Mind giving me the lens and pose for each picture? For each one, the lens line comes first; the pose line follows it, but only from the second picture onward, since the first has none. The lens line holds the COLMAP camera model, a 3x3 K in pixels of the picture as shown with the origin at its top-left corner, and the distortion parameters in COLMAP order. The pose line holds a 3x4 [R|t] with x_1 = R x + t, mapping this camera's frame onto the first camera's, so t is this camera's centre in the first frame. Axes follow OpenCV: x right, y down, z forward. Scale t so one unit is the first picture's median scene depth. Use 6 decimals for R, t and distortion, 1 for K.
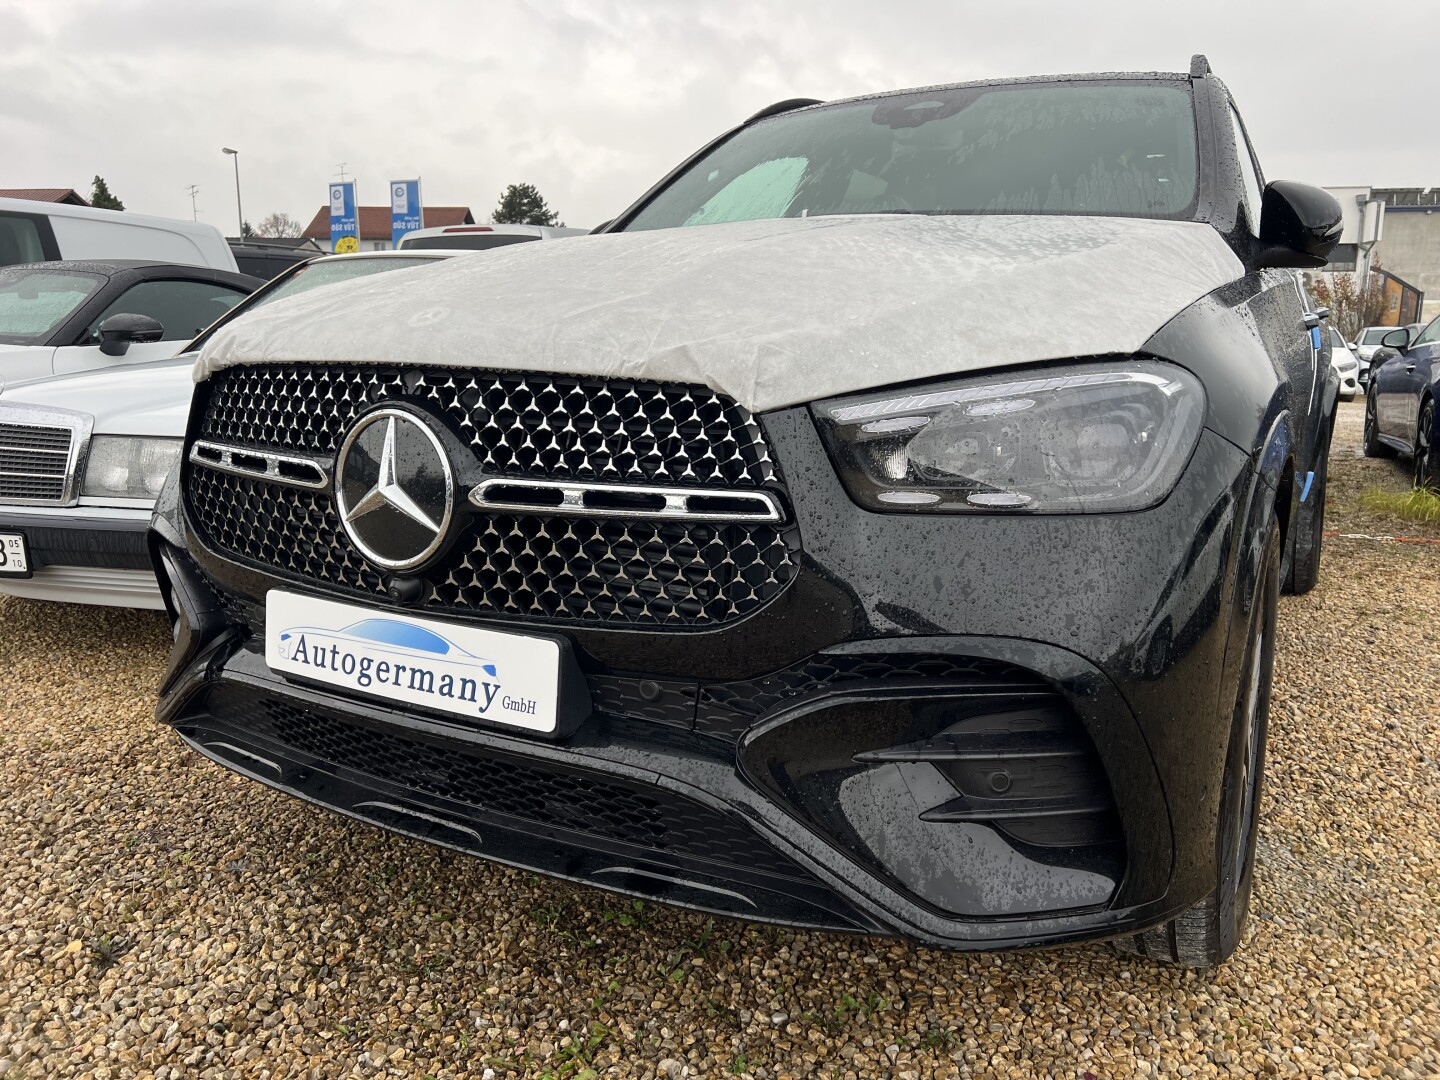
lens RADIAL K [[1082.5, 0, 732.0], [0, 1082.5, 545.3], [0, 0, 1]] dist [0.066846, -0.077885]
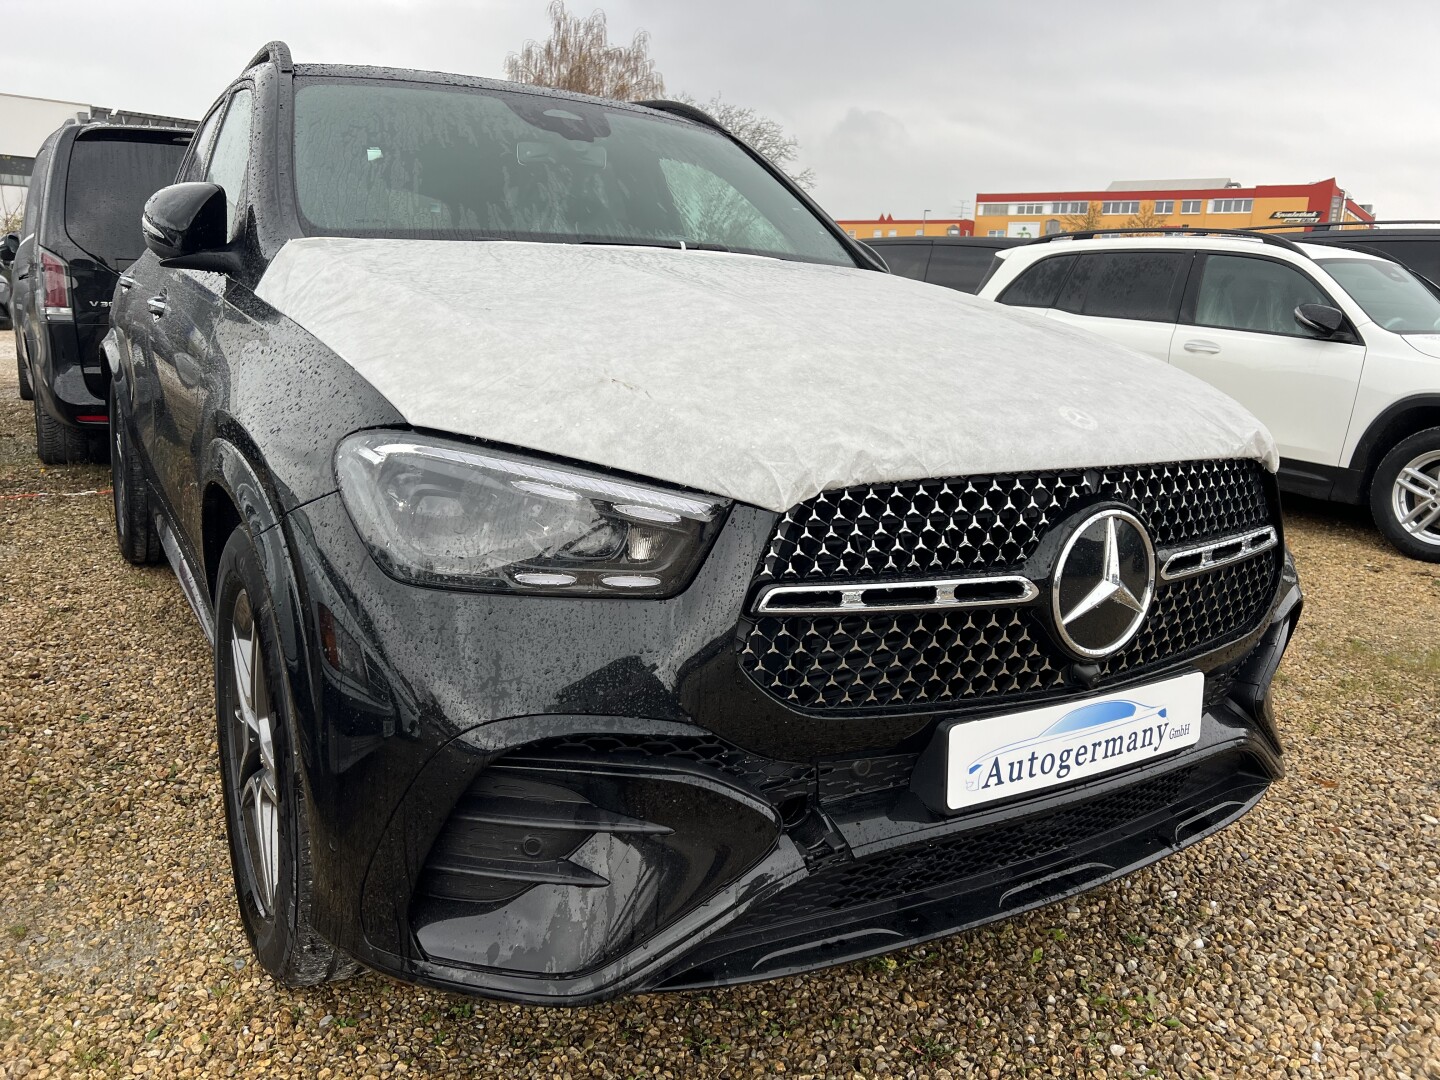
lens RADIAL K [[1082.5, 0, 726.3], [0, 1082.5, 546.2], [0, 0, 1]] dist [0.066846, -0.077885]
pose [[0.481226, -0.191595, 0.855402, -1.352571], [0.127212, 0.980756, 0.148106, -0.283603], [-0.867317, 0.037544, 0.496339, 0.765774]]
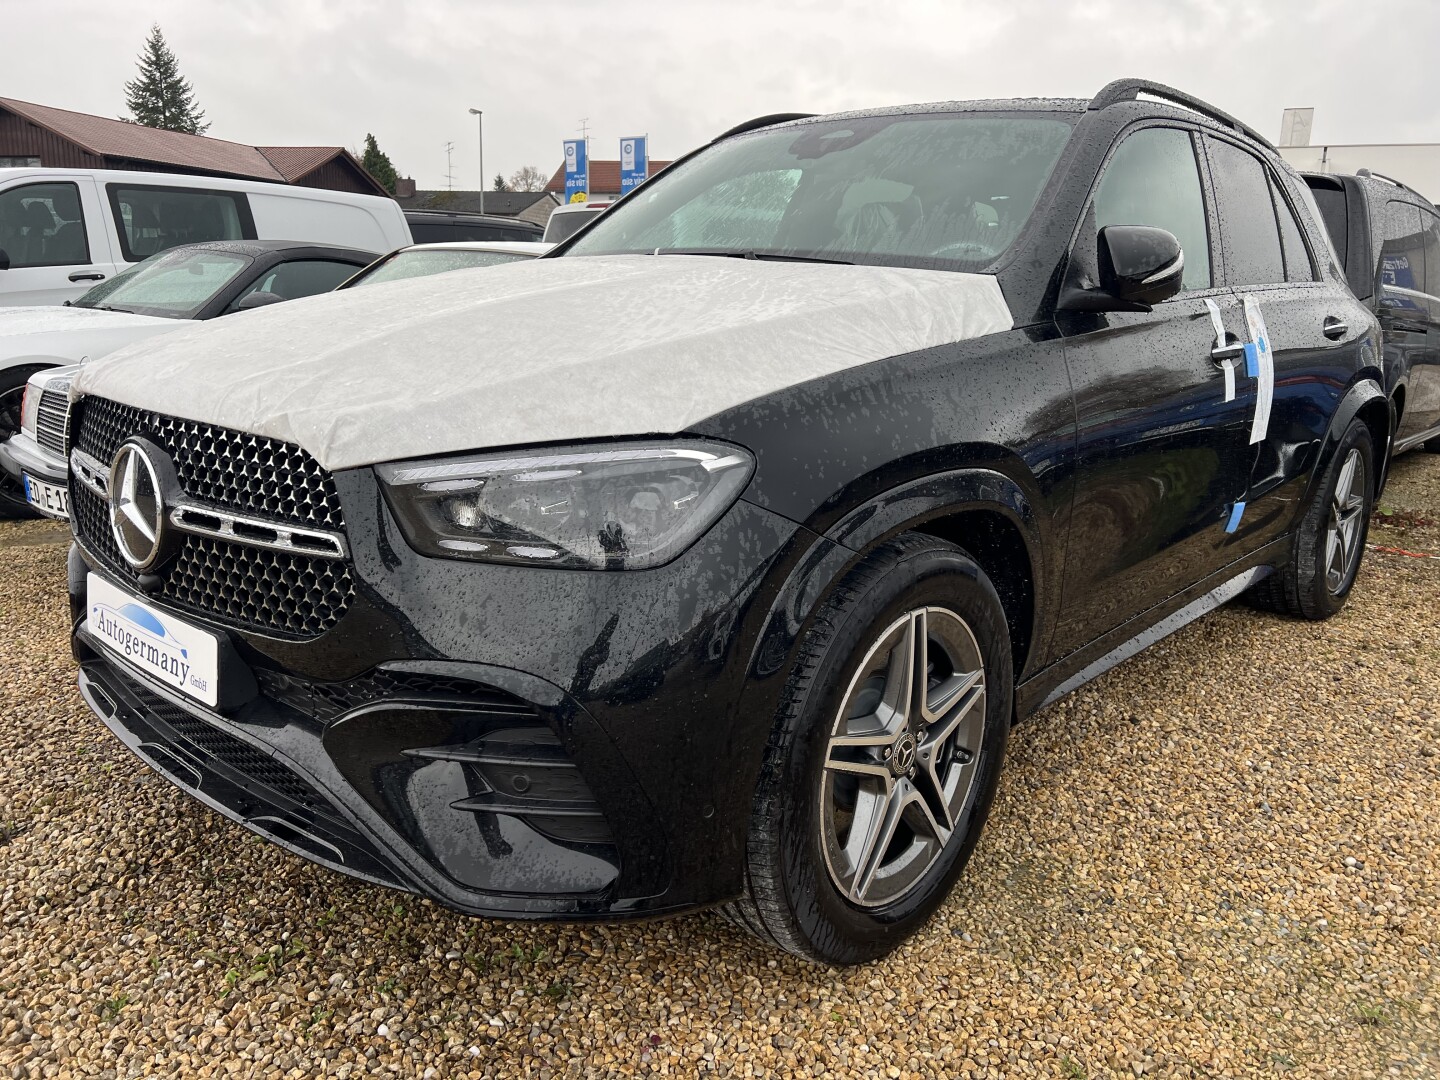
lens RADIAL K [[1082.5, 0, 721.8], [0, 1082.5, 539.5], [0, 0, 1]] dist [0.066846, -0.077885]
pose [[0.976626, 0.068093, -0.203875, 0.608972], [-0.060578, 0.997242, 0.042887, -0.105473], [0.206233, -0.029534, 0.978057, -0.117115]]
